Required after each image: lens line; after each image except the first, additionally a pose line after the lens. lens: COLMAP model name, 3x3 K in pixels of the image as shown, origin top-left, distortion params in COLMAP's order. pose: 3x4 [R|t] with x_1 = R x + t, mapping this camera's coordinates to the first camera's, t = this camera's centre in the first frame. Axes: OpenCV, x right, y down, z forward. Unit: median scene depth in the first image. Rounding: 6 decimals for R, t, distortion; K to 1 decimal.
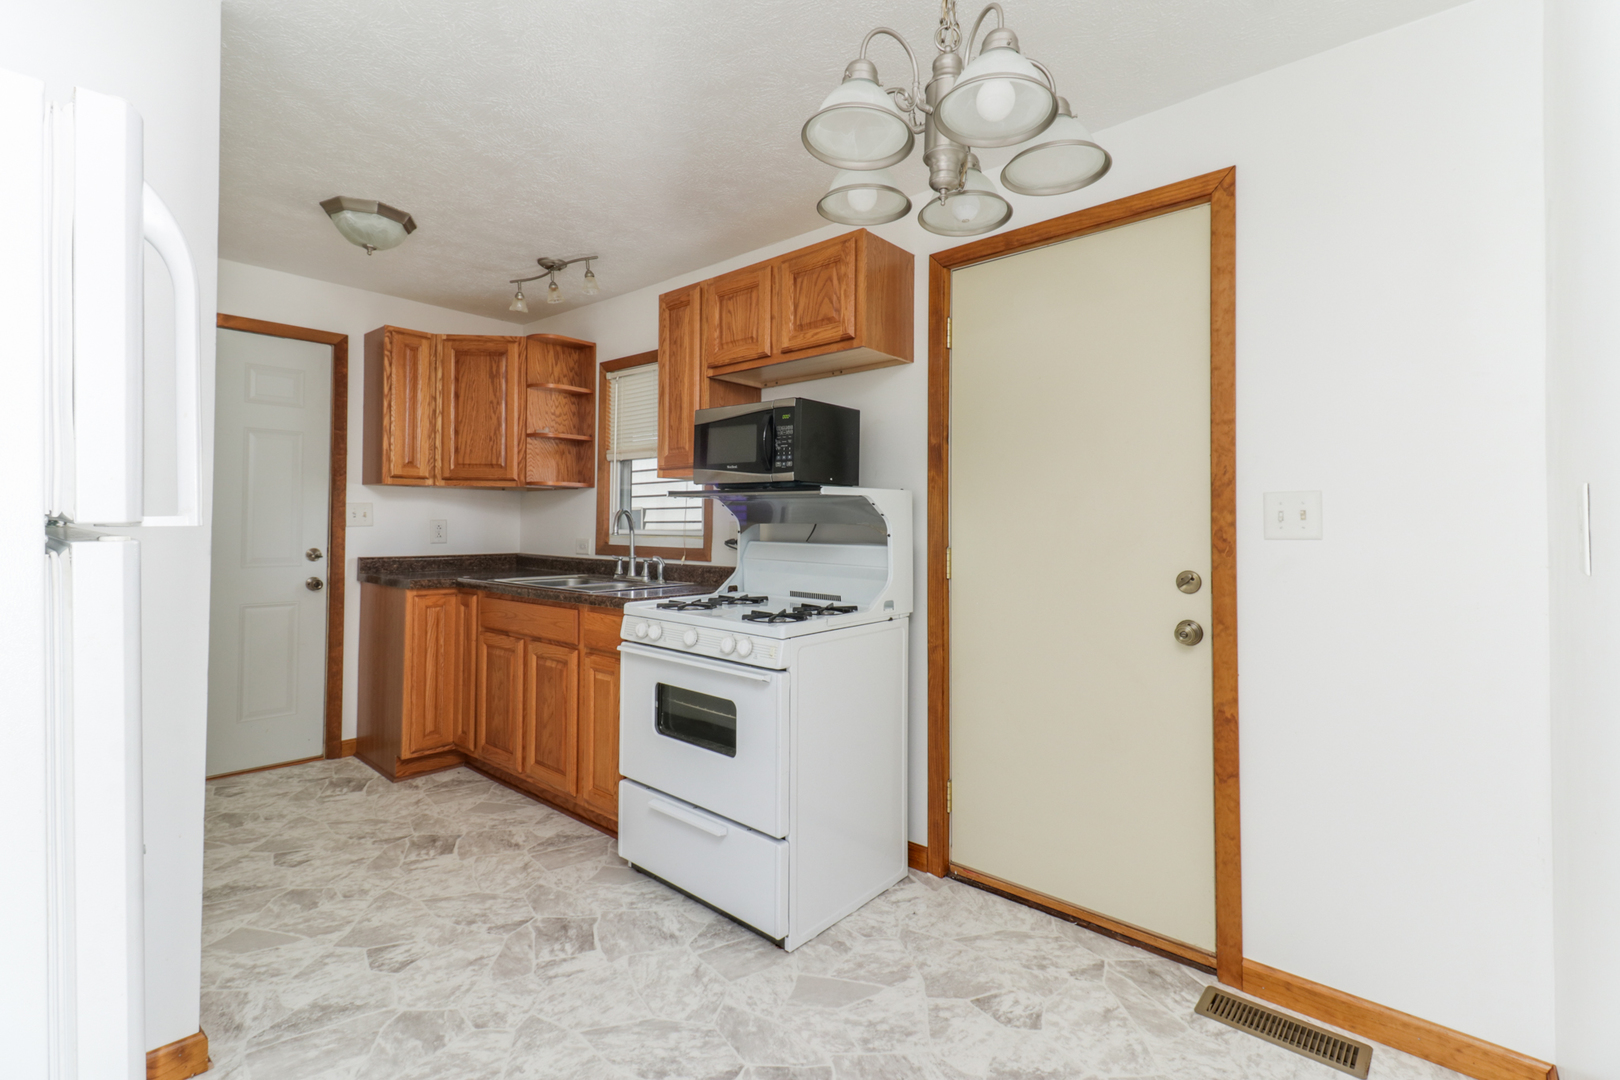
lens RADIAL K [[750.0, 0, 816.3], [0, 750.0, 511.2], [0, 0, 1]] dist [0.023221, -0.006032]
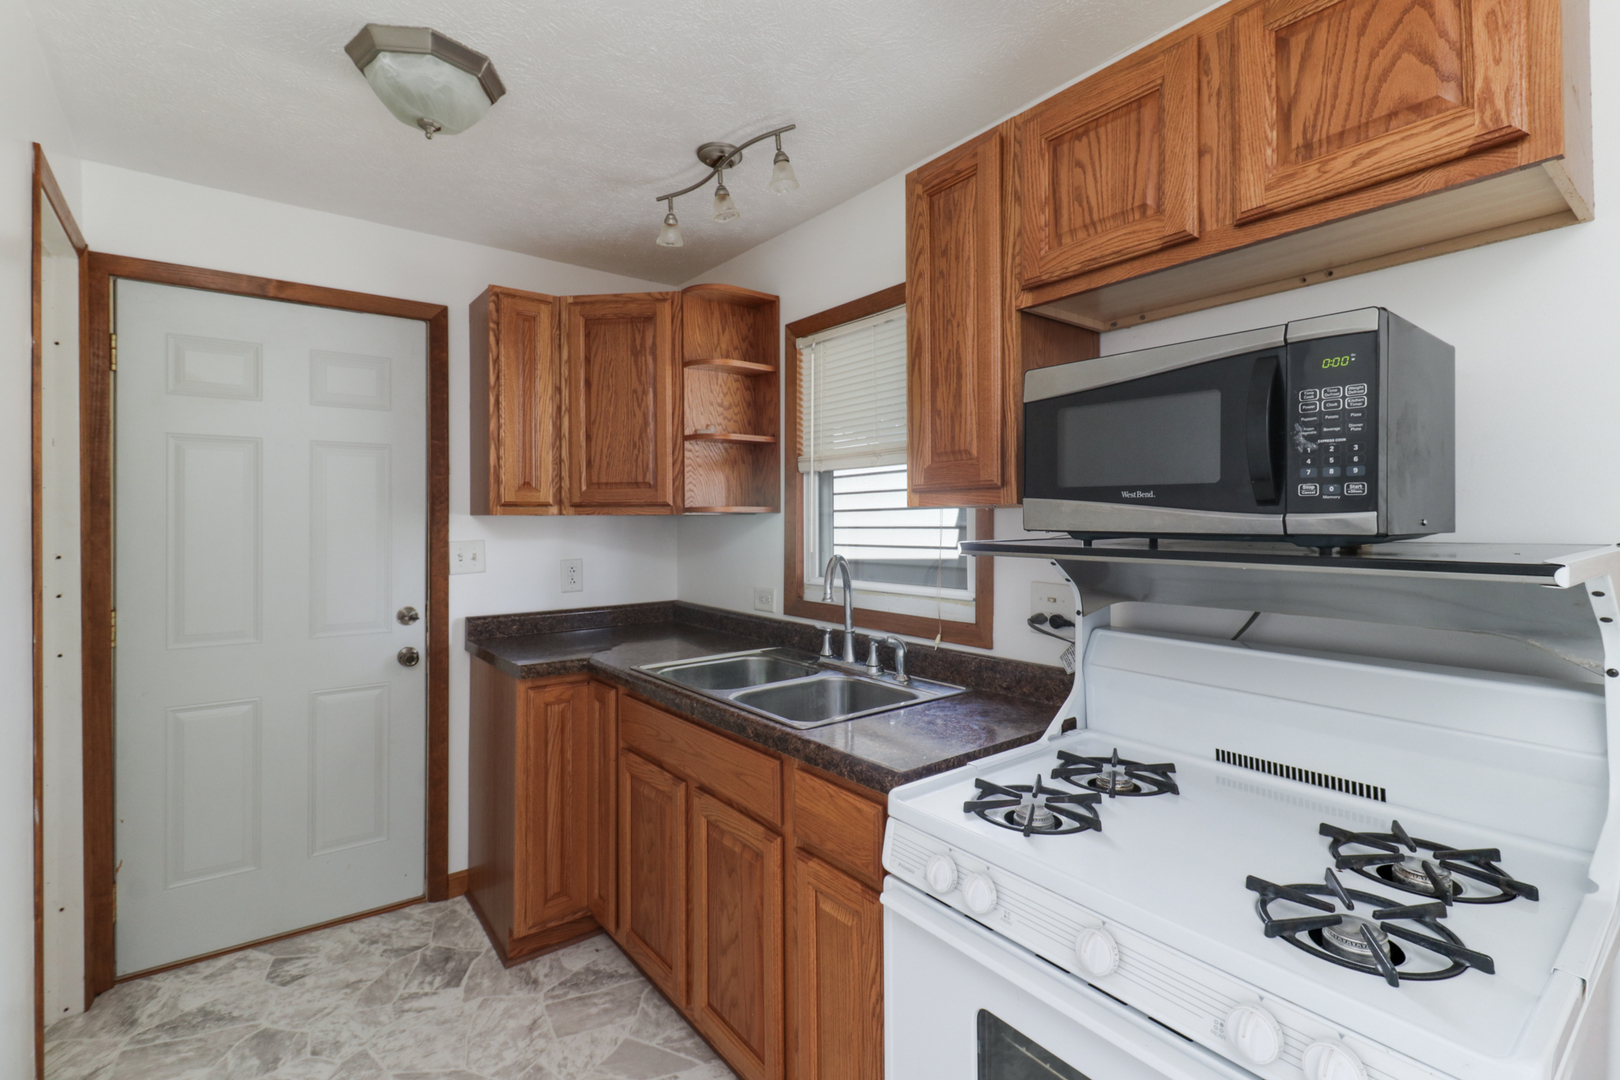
lens RADIAL K [[750.0, 0, 795.7], [0, 750.0, 518.0], [0, 0, 1]] dist [0.023221, -0.006032]
pose [[0.976015, -0.011247, -0.217413, -0.162239], [0.014261, 0.999823, 0.012301, -0.041314], [0.217236, -0.015106, 0.976002, 0.416371]]
